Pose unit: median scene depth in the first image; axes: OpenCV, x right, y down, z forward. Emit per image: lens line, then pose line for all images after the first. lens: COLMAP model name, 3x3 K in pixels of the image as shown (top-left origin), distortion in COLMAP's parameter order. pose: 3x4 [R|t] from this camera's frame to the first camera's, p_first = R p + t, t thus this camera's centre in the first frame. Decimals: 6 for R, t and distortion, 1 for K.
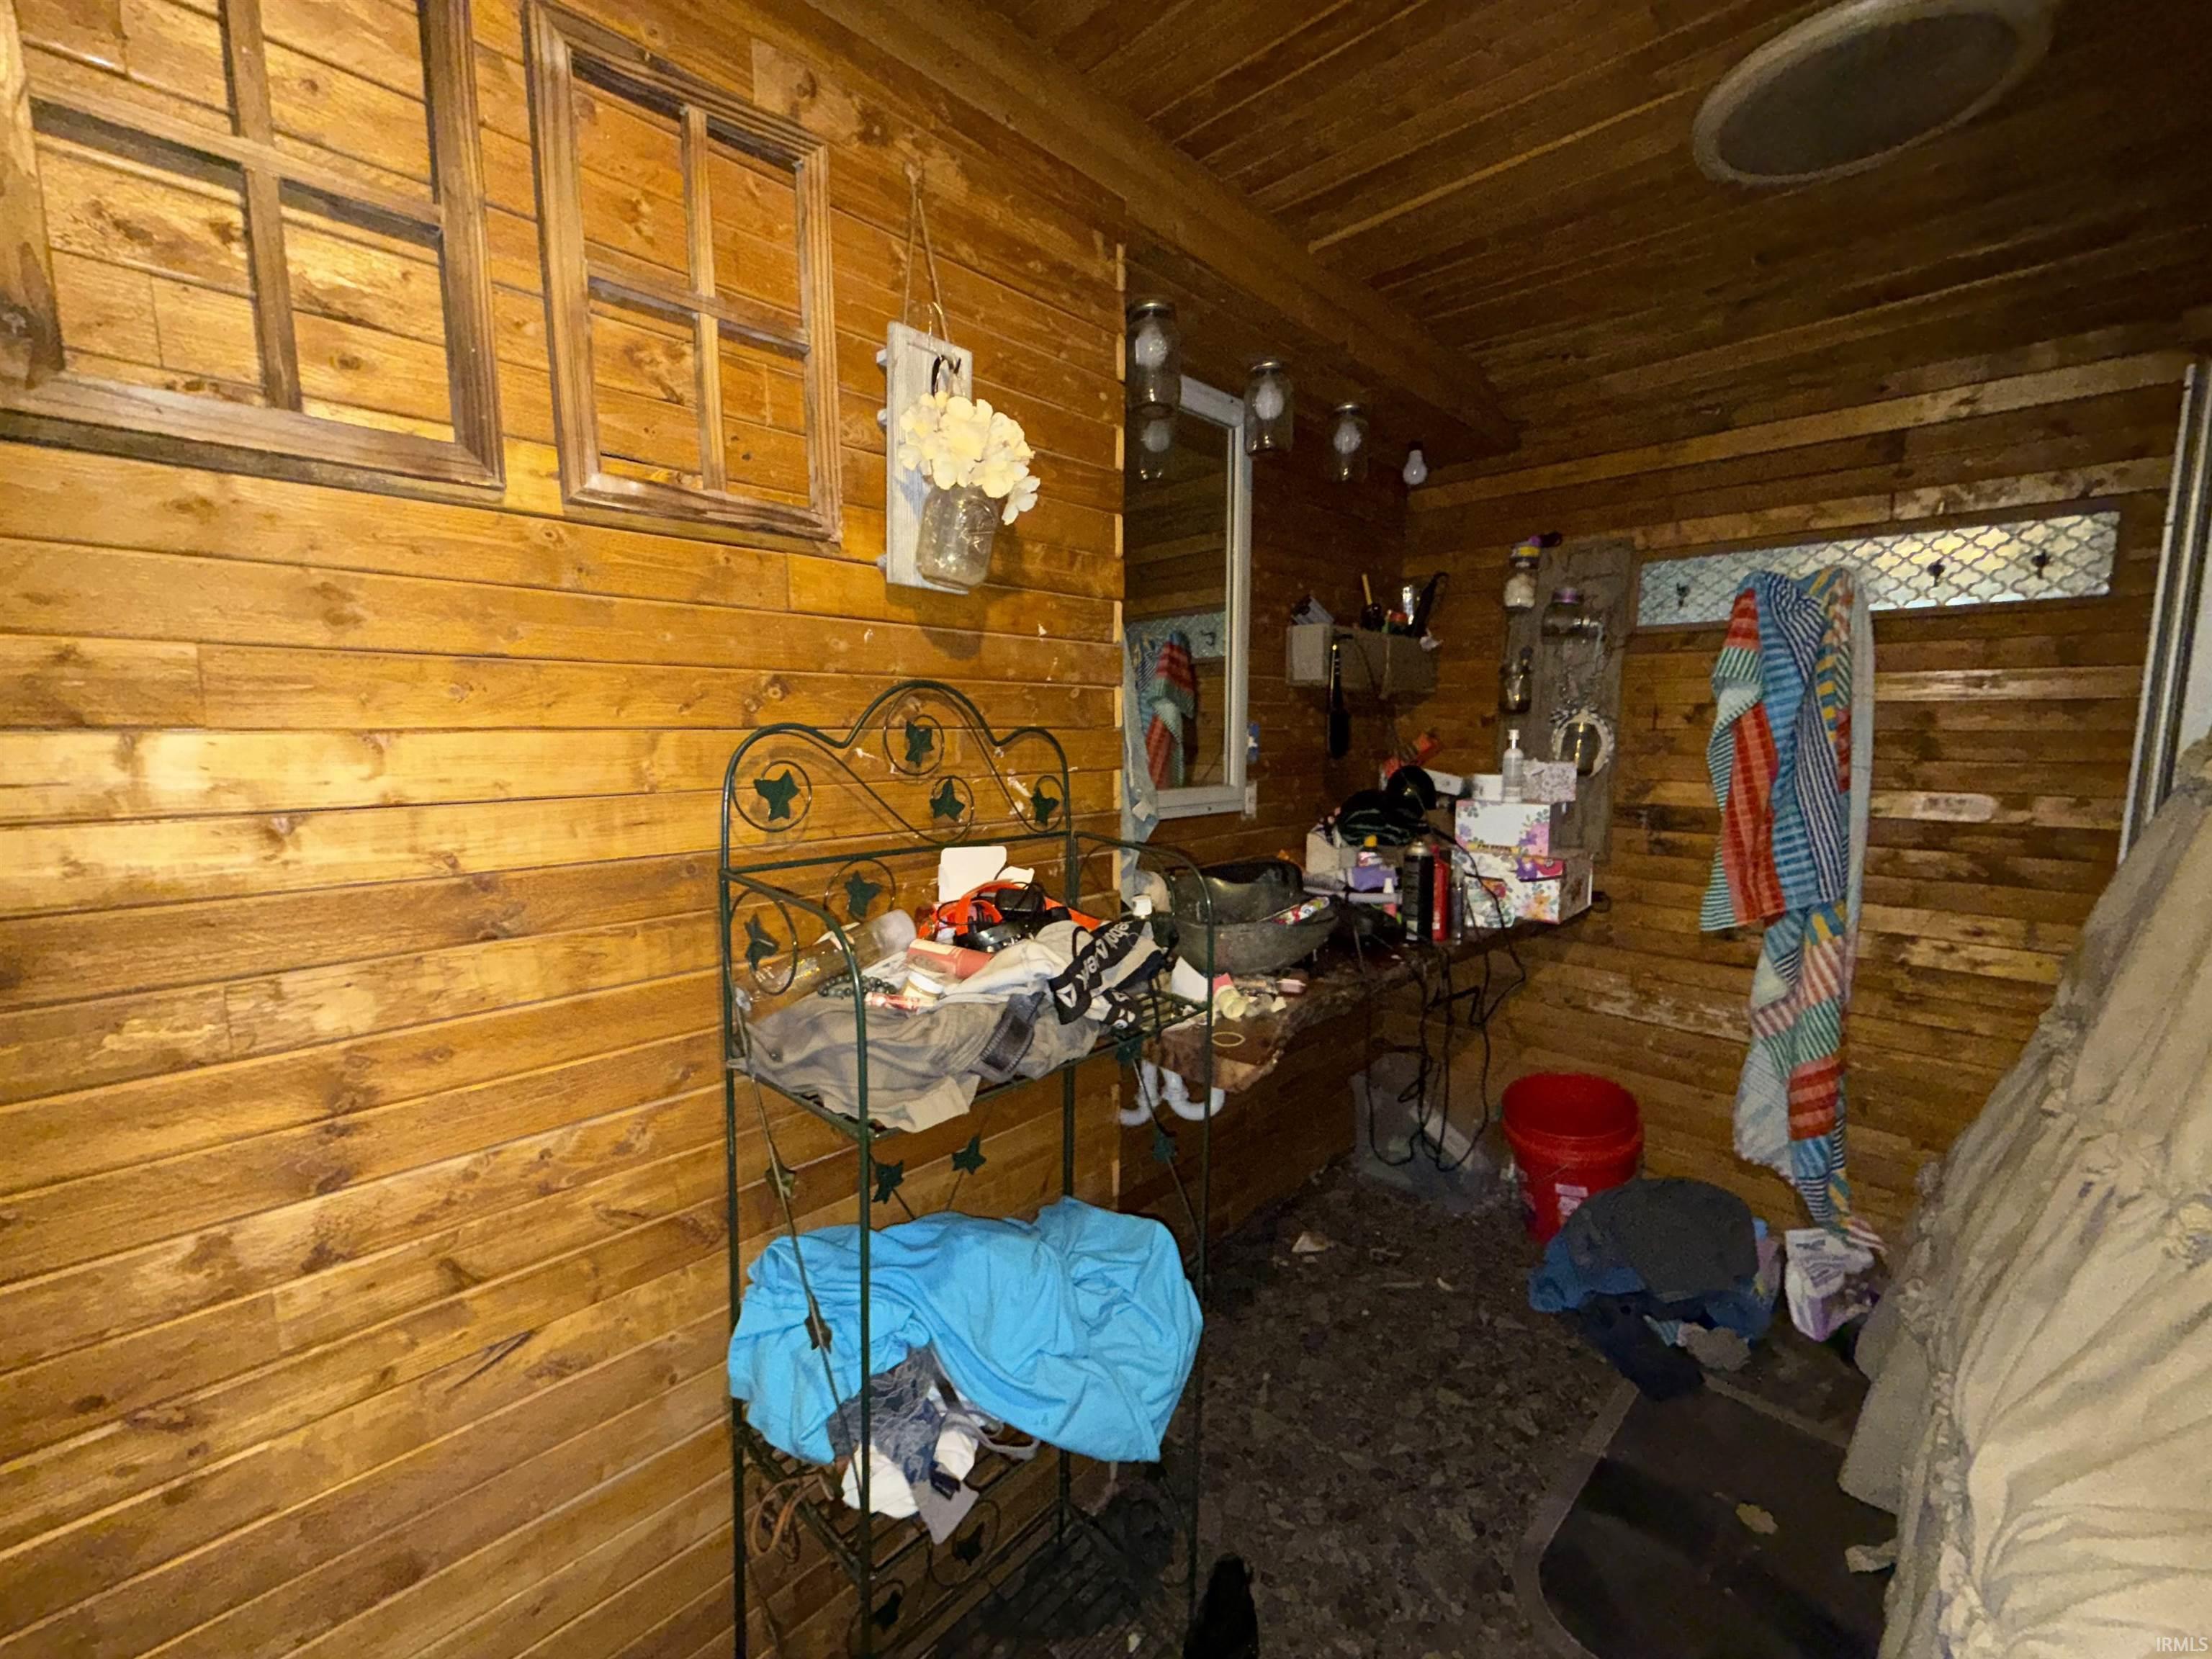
lens RADIAL K [[885.4, 0, 1101.7], [0, 885.4, 828.2], [0, 0, 1]] dist [0.000273, 0.000177]
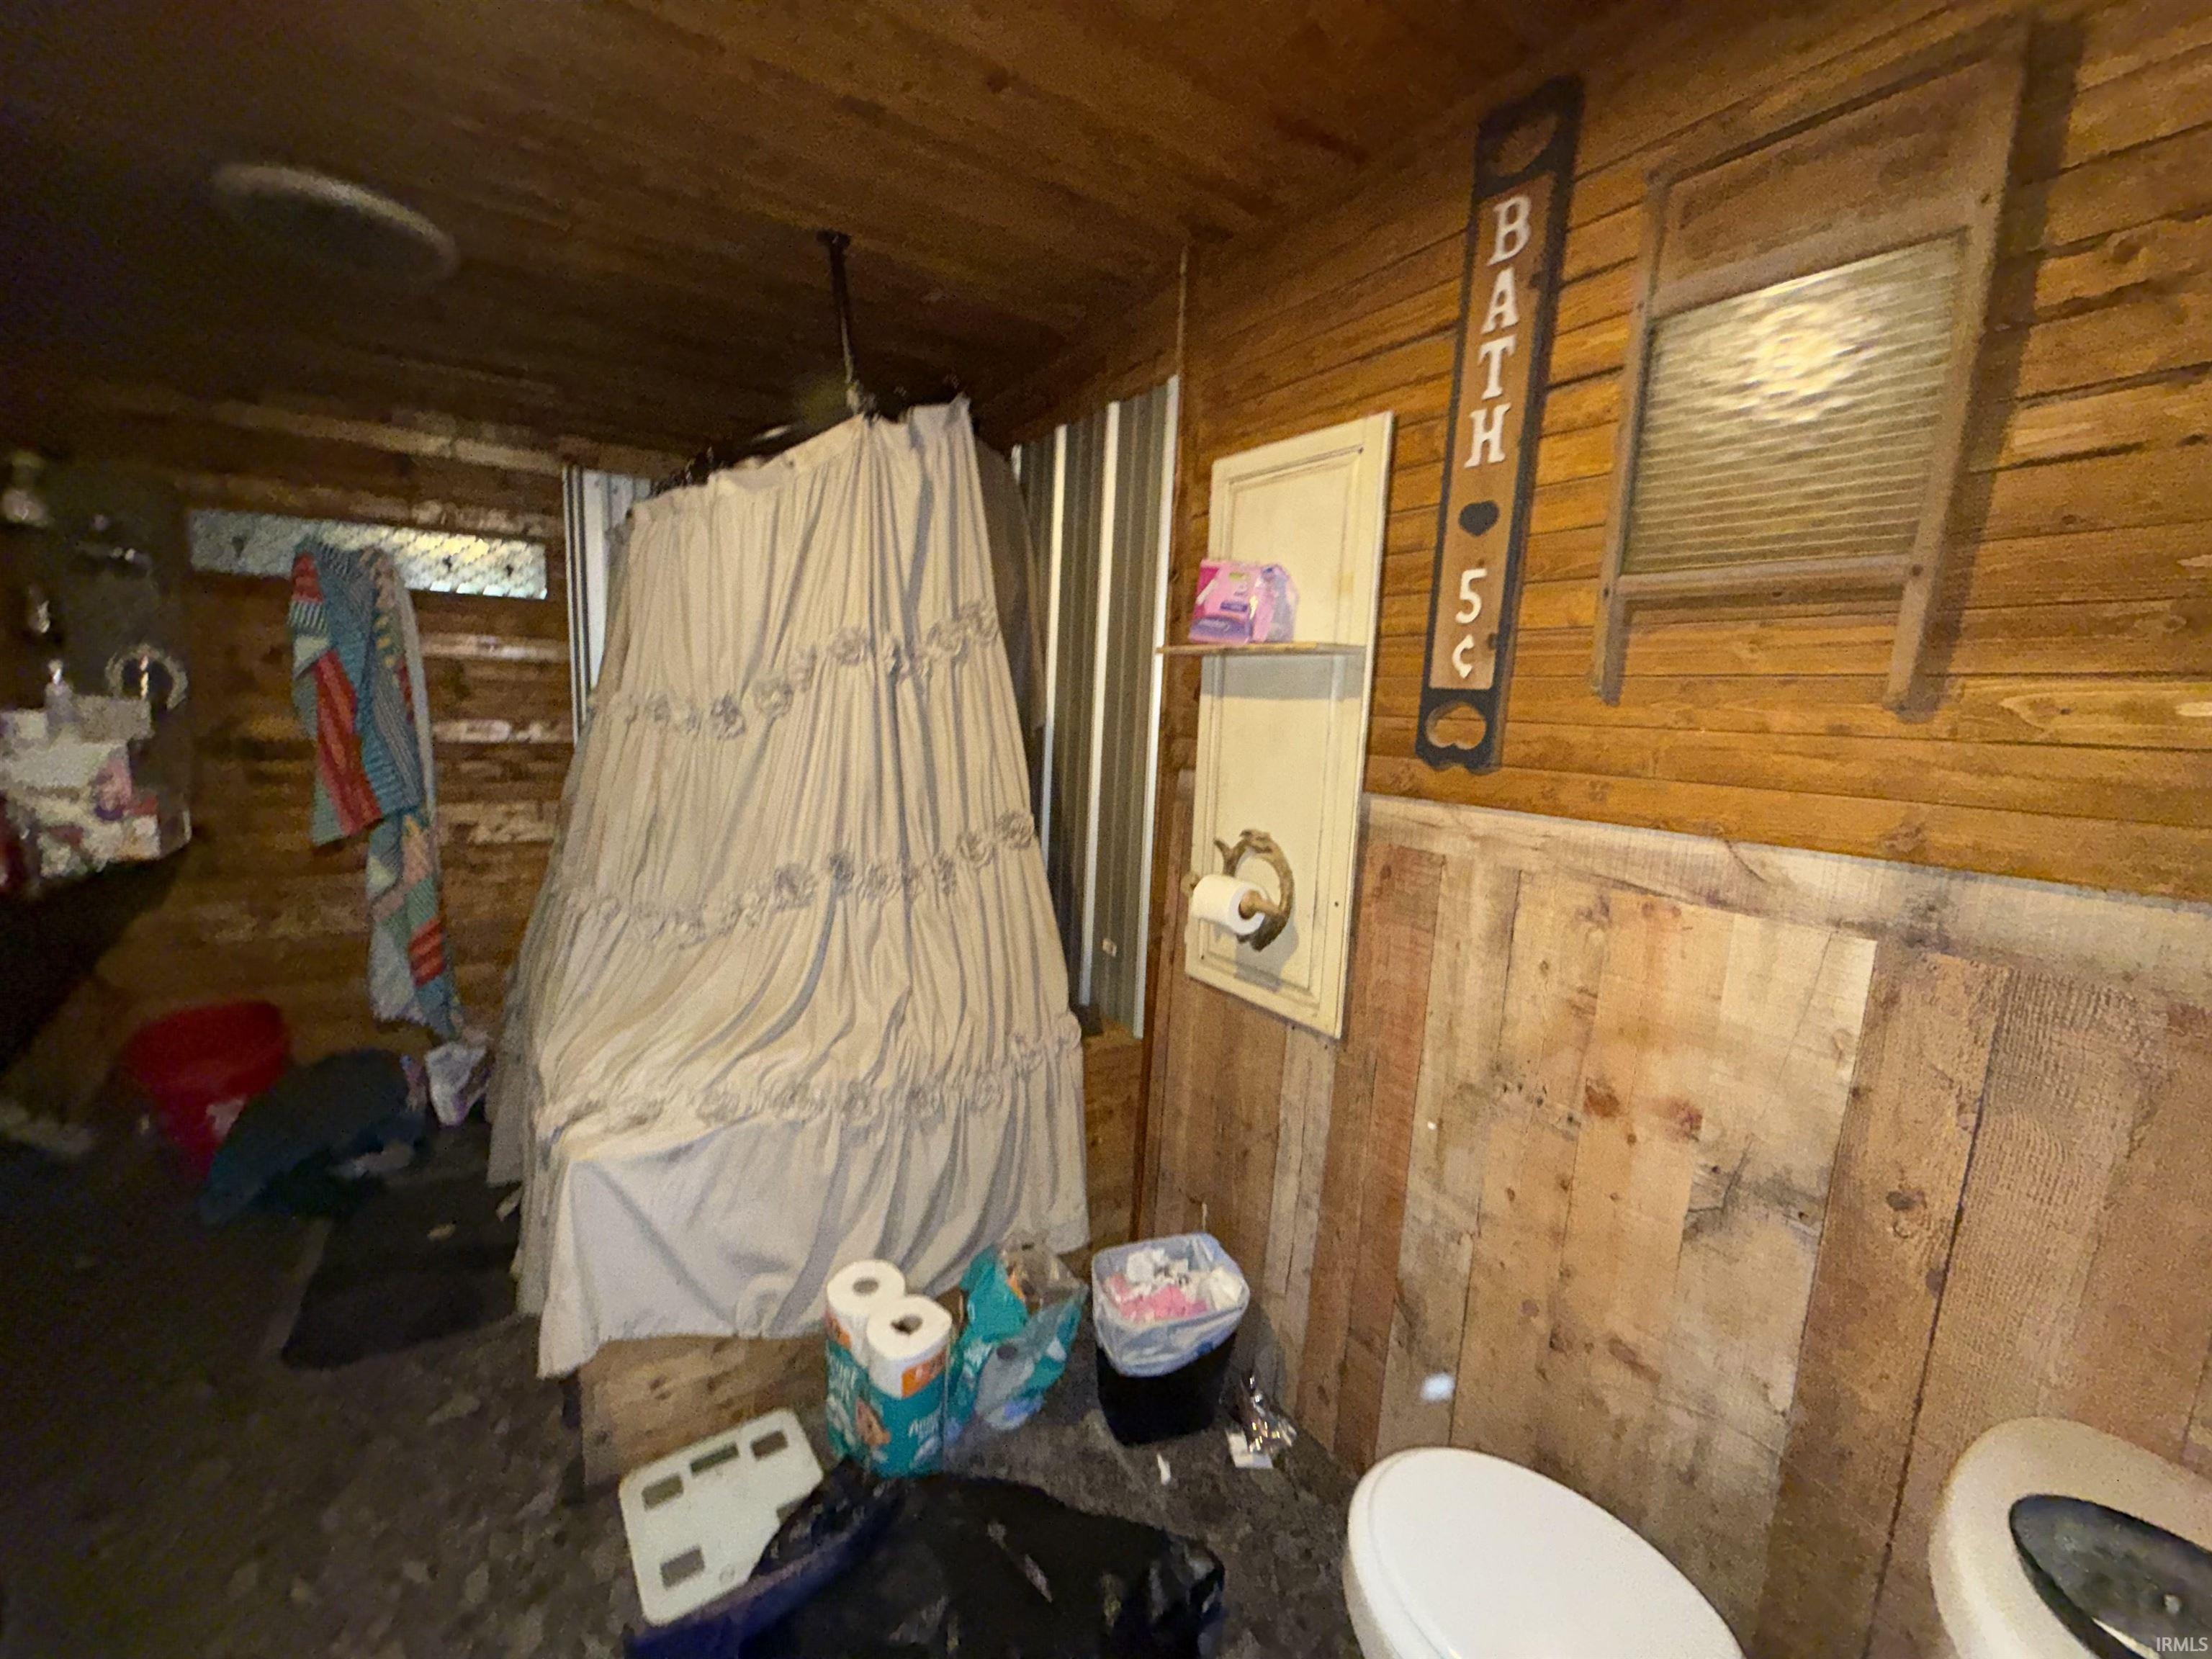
lens RADIAL K [[885.4, 0, 1100.1], [0, 885.4, 834.6], [0, 0, 1]] dist [0.000273, 0.000177]
pose [[0.212838, -0.140464, 0.966938, -0.247334], [0.068271, 0.989332, 0.128690, 0.025049], [-0.974699, 0.038623, 0.220157, -0.290214]]
